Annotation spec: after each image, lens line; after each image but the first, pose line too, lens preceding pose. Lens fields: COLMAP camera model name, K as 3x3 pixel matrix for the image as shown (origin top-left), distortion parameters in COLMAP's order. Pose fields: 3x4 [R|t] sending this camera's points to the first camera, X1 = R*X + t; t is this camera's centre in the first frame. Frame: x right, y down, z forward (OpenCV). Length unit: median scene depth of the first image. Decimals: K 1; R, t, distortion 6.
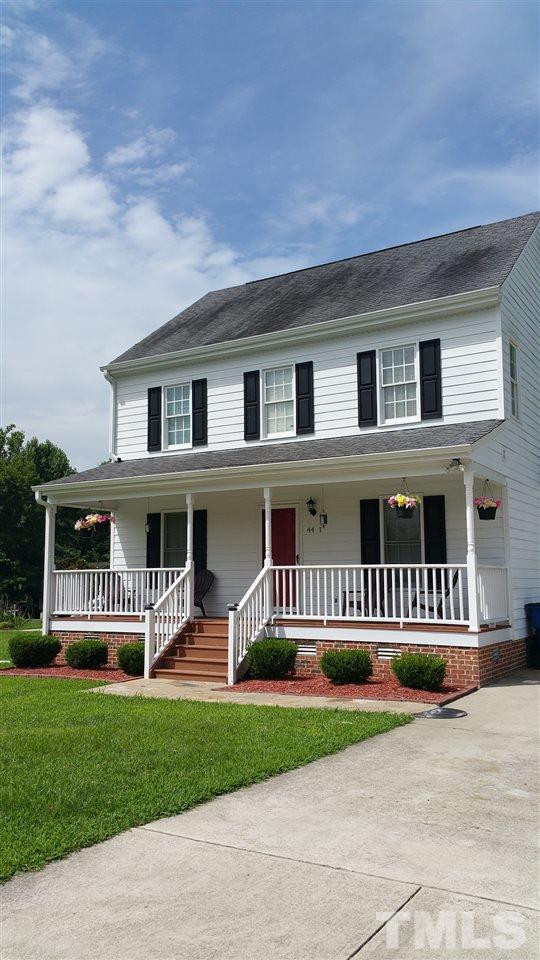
lens RADIAL K [[777.2, 0, 255.6], [0, 777.2, 475.1], [0, 0, 1]] dist [0.158220, -0.000046]
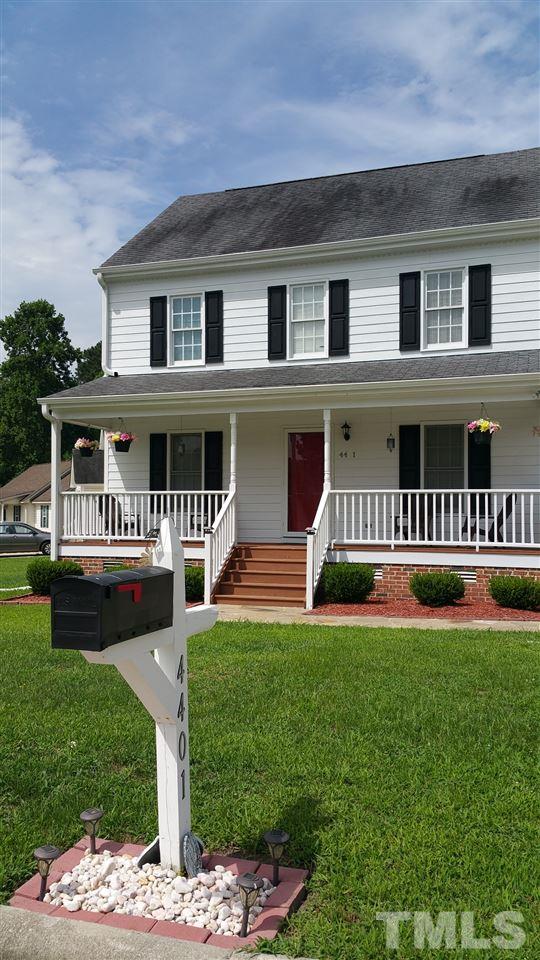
lens RADIAL K [[711.9, 0, 270.0], [0, 711.9, 480.0], [0, 0, 1]] dist [0.127877, -0.138255]
pose [[0.969108, 0.014476, 0.246212, -0.247595], [-0.038744, 0.994817, 0.094011, 0.021763], [-0.243575, -0.100646, 0.964646, 0.150197]]
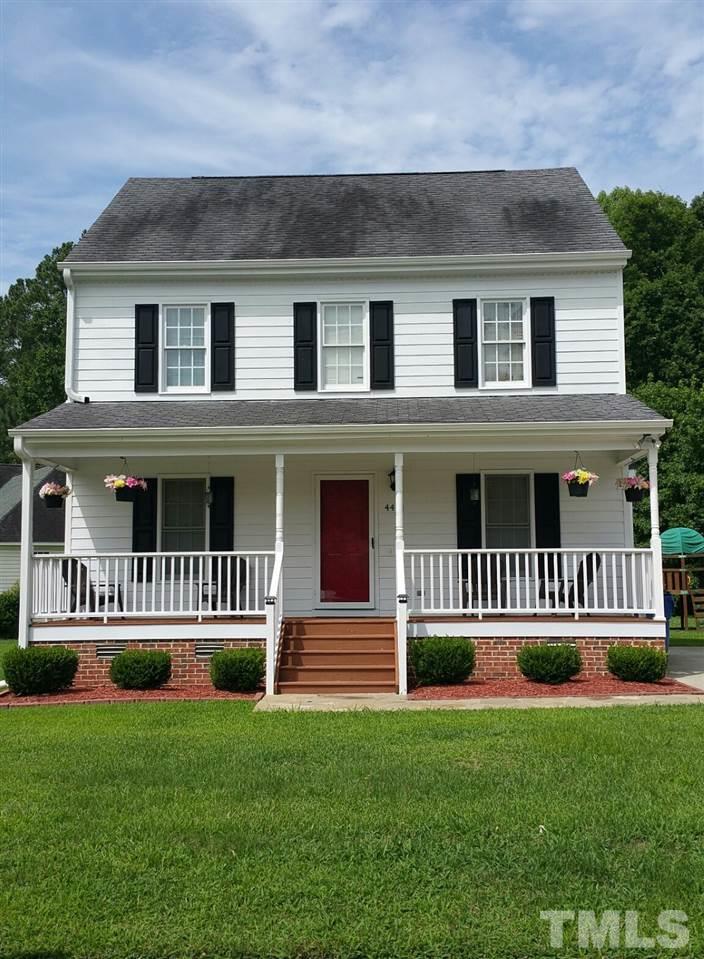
lens RADIAL K [[842.0, 0, 340.5], [0, 842.0, 504.5], [0, 0, 1]] dist [0.073599, 0.002933]
pose [[0.865099, 0.034721, 0.500397, -0.430262], [-0.062075, 0.997343, 0.038114, 0.037787], [-0.497745, -0.064035, 0.864957, 0.261271]]
